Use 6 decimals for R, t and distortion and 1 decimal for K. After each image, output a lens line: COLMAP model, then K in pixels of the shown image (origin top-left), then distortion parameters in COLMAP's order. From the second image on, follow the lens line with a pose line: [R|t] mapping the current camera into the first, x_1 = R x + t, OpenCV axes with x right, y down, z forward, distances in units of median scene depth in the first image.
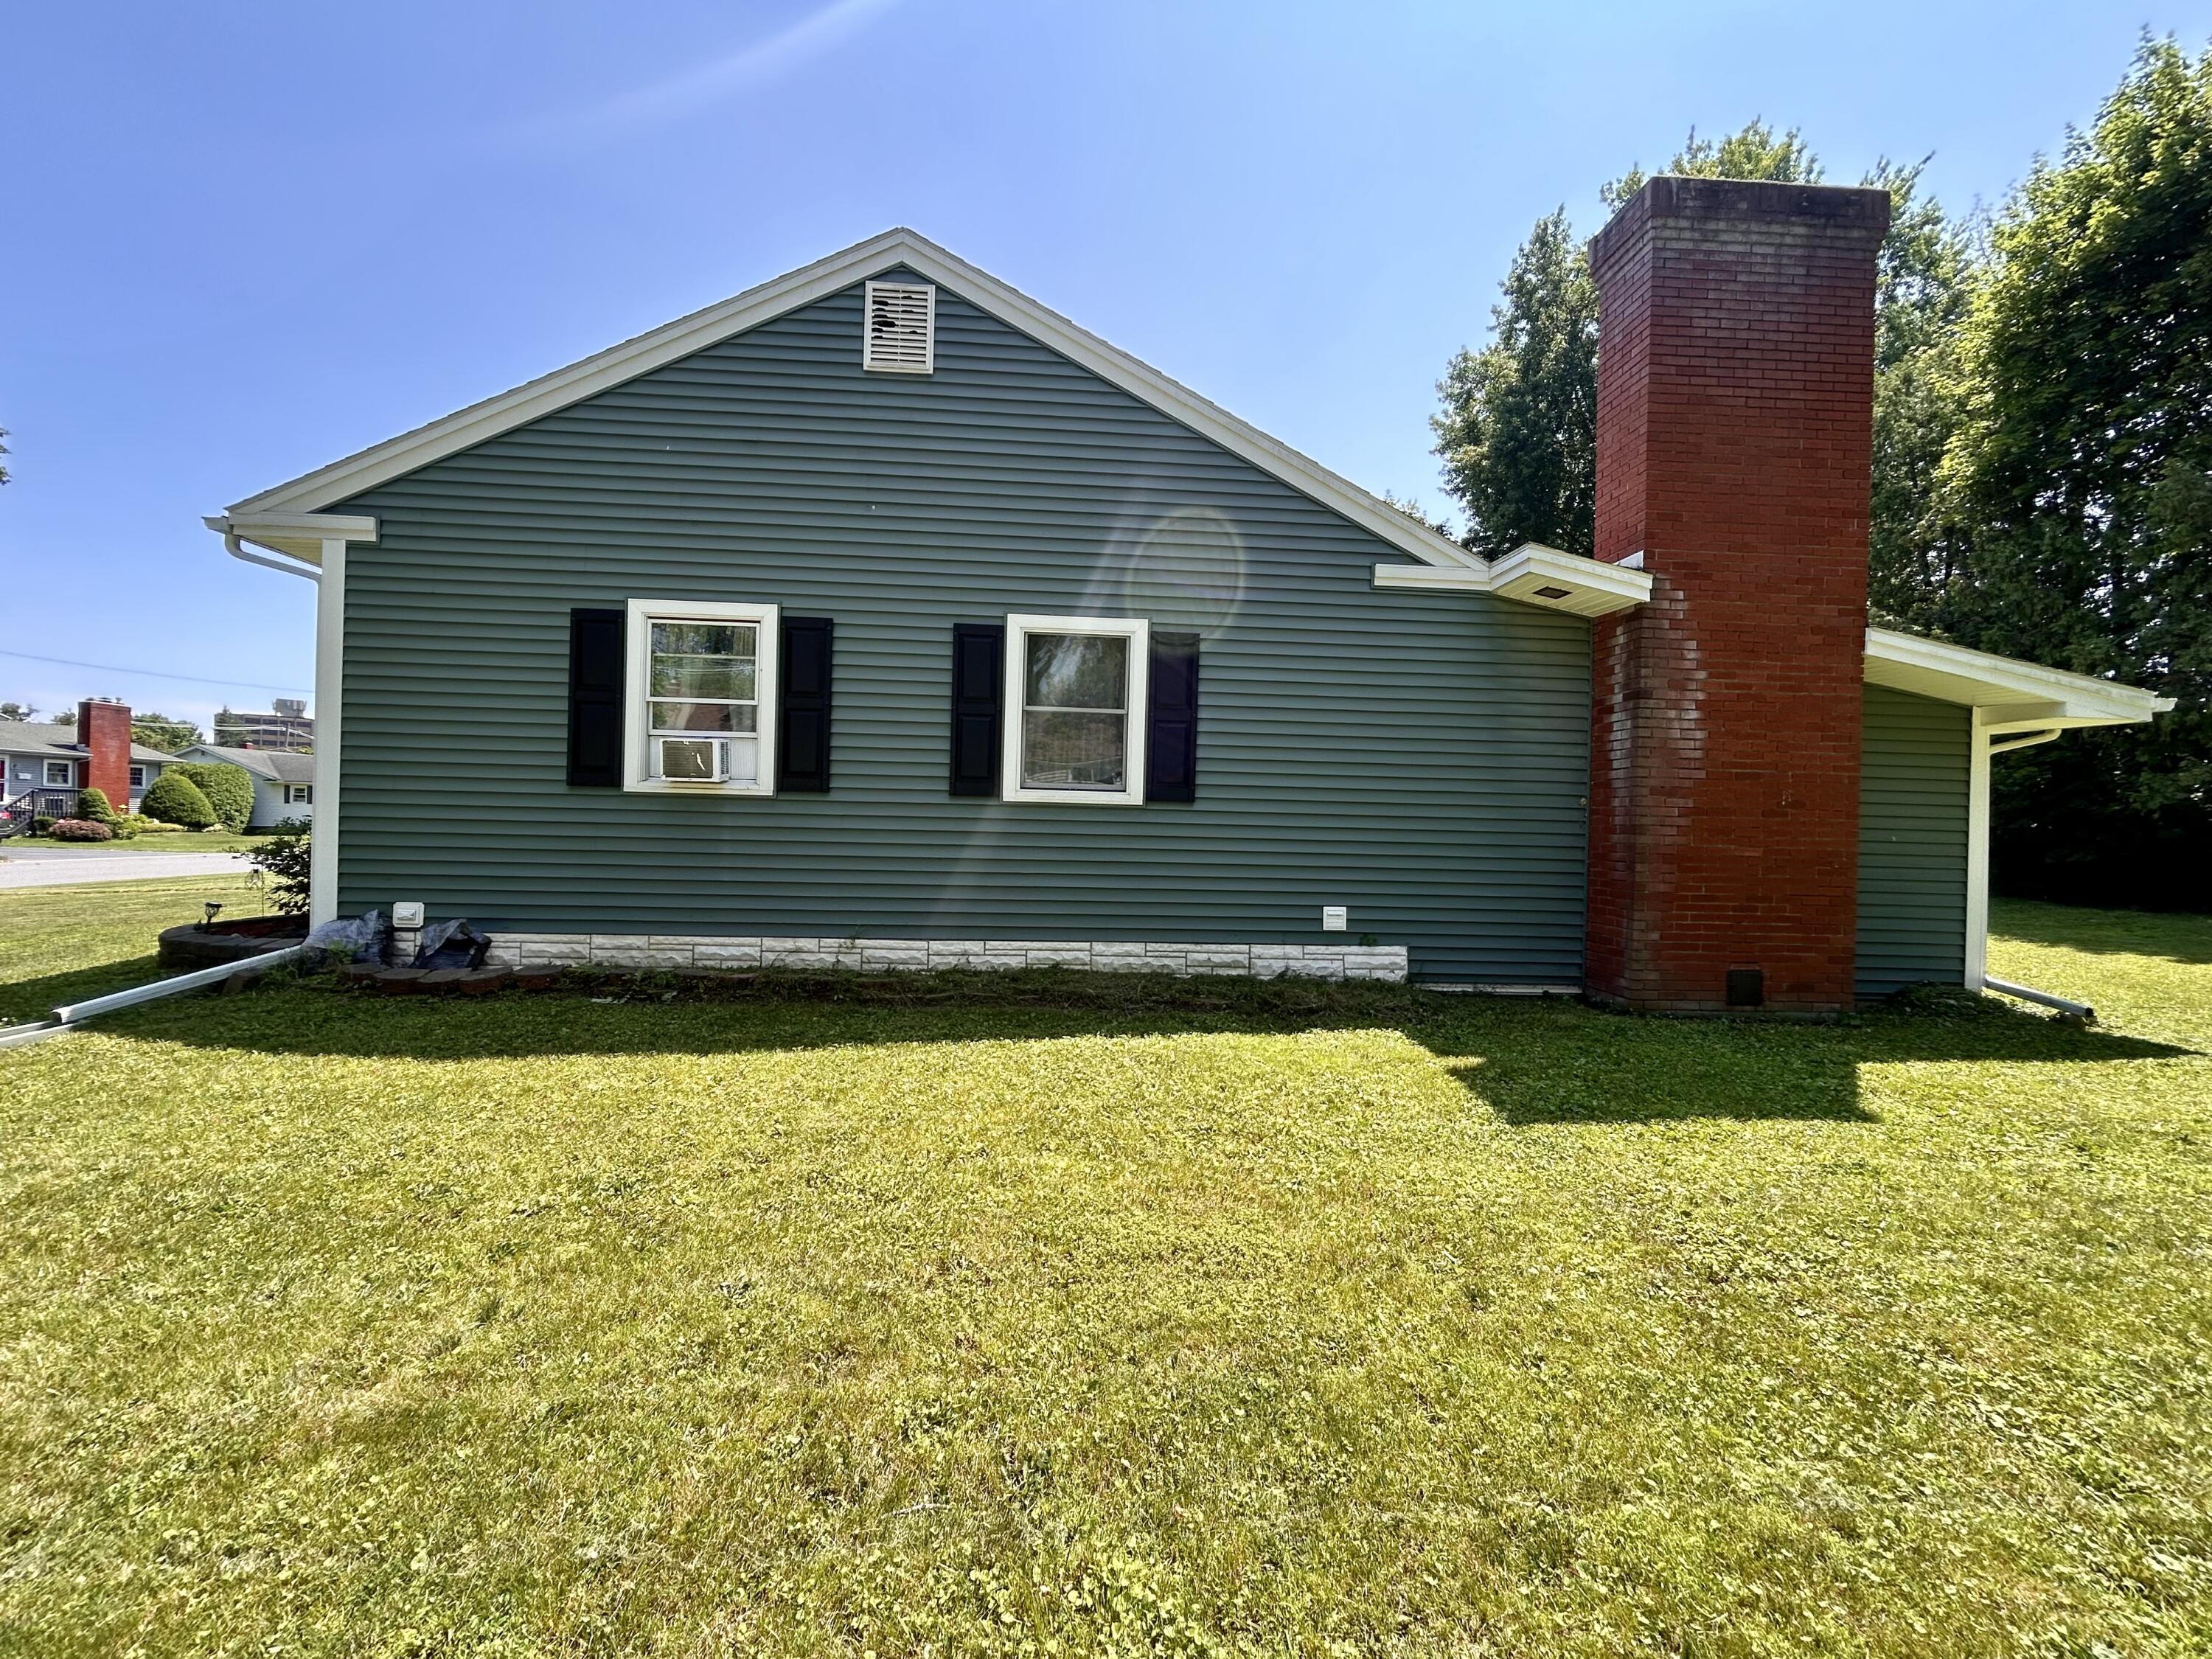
lens RADIAL K [[898.0, 0, 1115.6], [0, 898.0, 820.5], [0, 0, 1]] dist [0.000027, 0.000466]
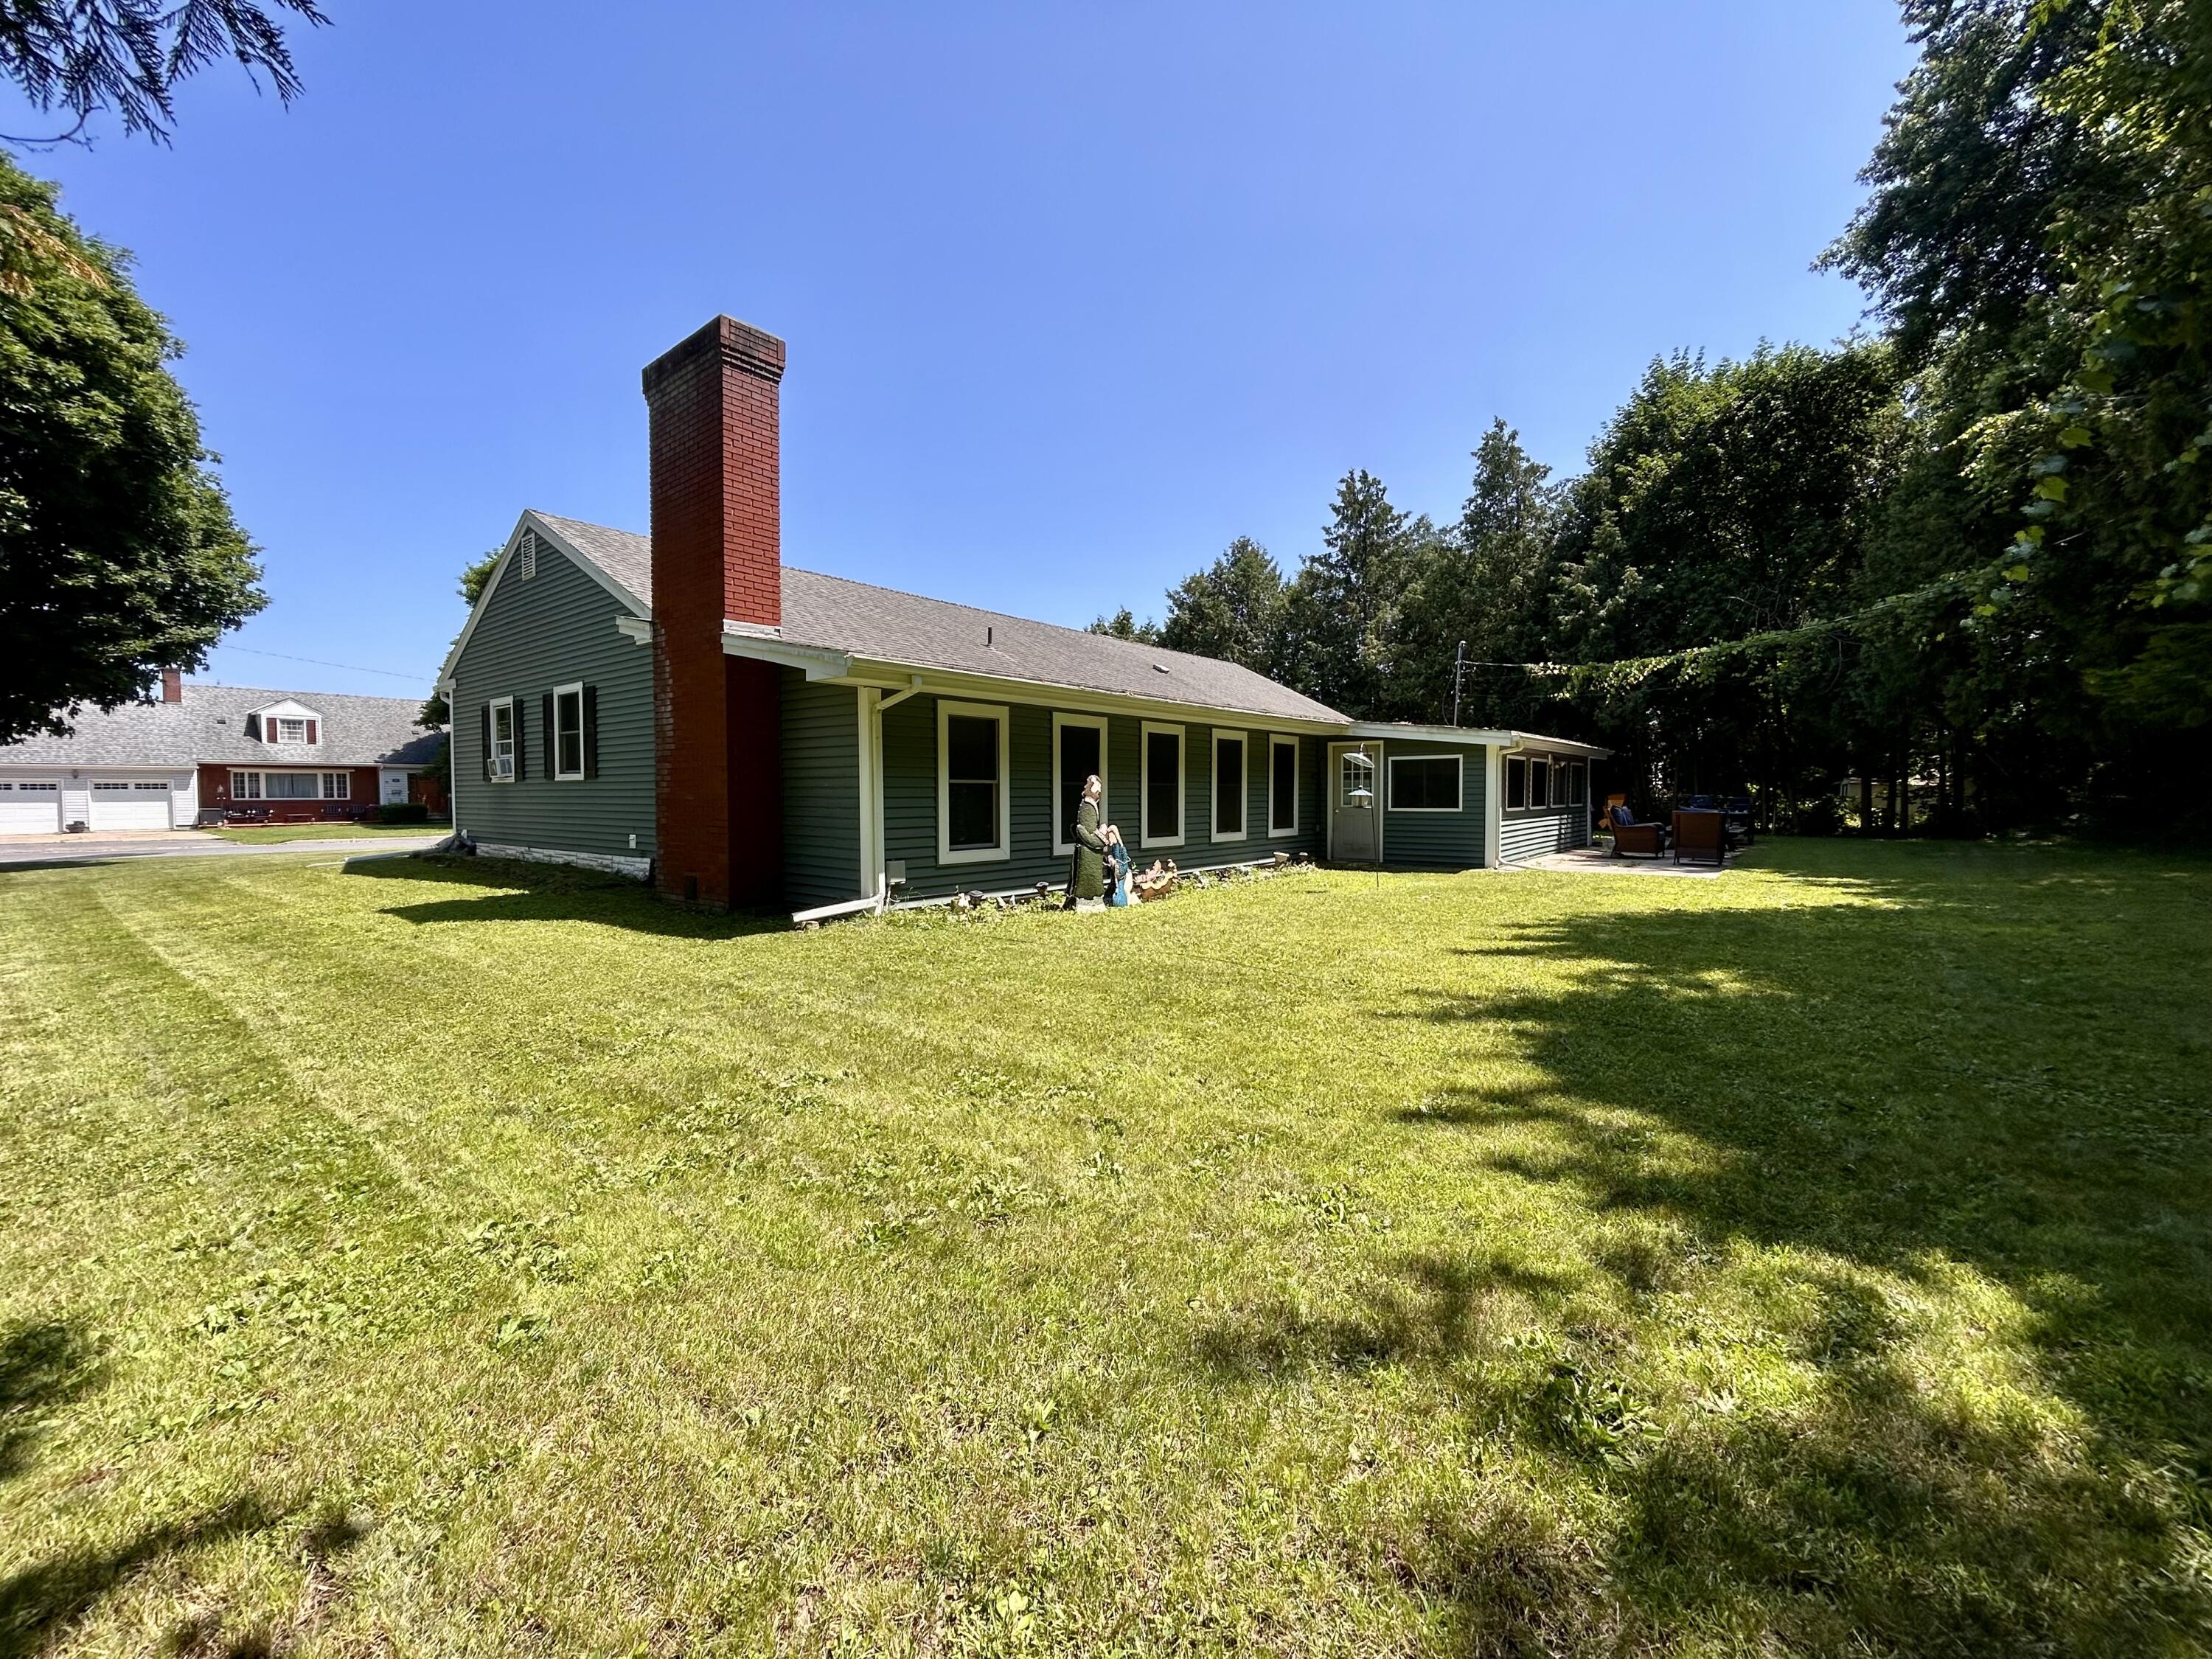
lens RADIAL K [[898.0, 0, 1110.0], [0, 898.0, 821.0], [0, 0, 1]] dist [0.000027, 0.000466]
pose [[0.738650, -0.005847, -0.674064, 2.177606], [0.019656, 0.999724, 0.012866, 0.067995], [0.673803, -0.022753, 0.738561, 0.351834]]
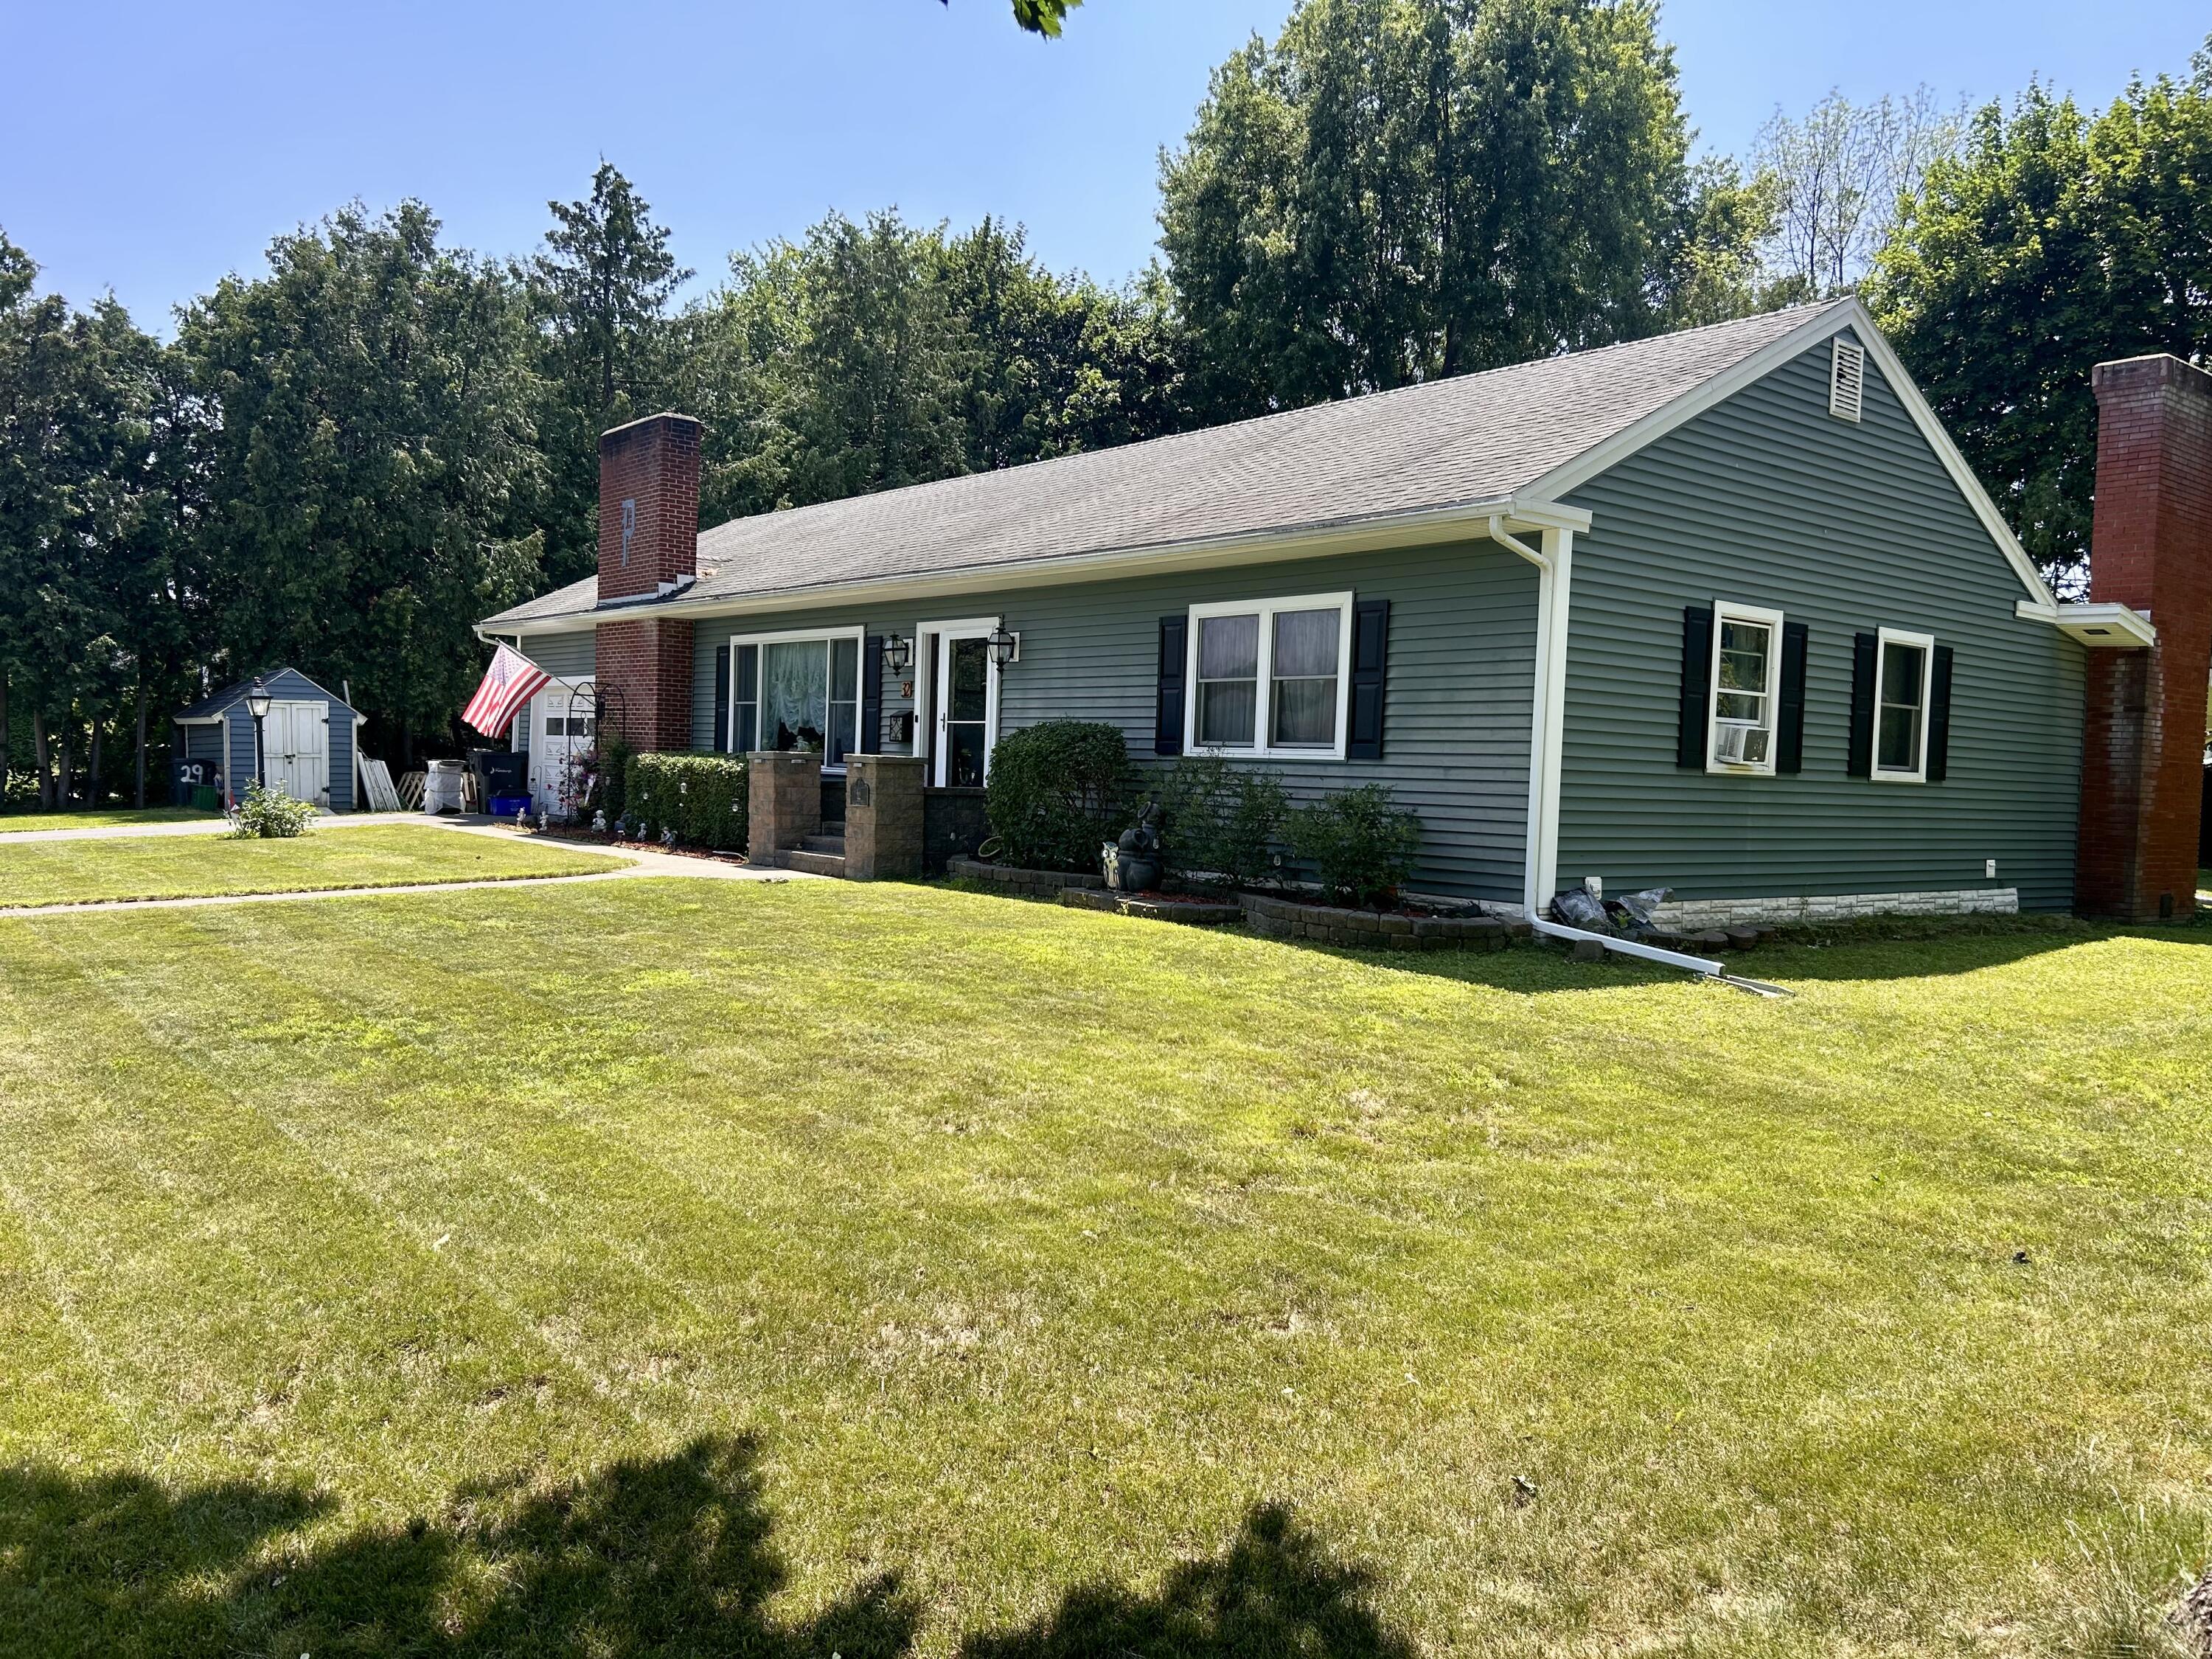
lens RADIAL K [[1665.2, 0, 1084.6], [0, 1665.2, 828.7], [0, 0, 1]] dist [0.038238, -0.016842]
pose [[0.818557, -0.016401, 0.574191, -2.344142], [-0.012605, 0.998839, 0.046501, -0.049038], [-0.574286, -0.045301, 0.817400, -0.260178]]
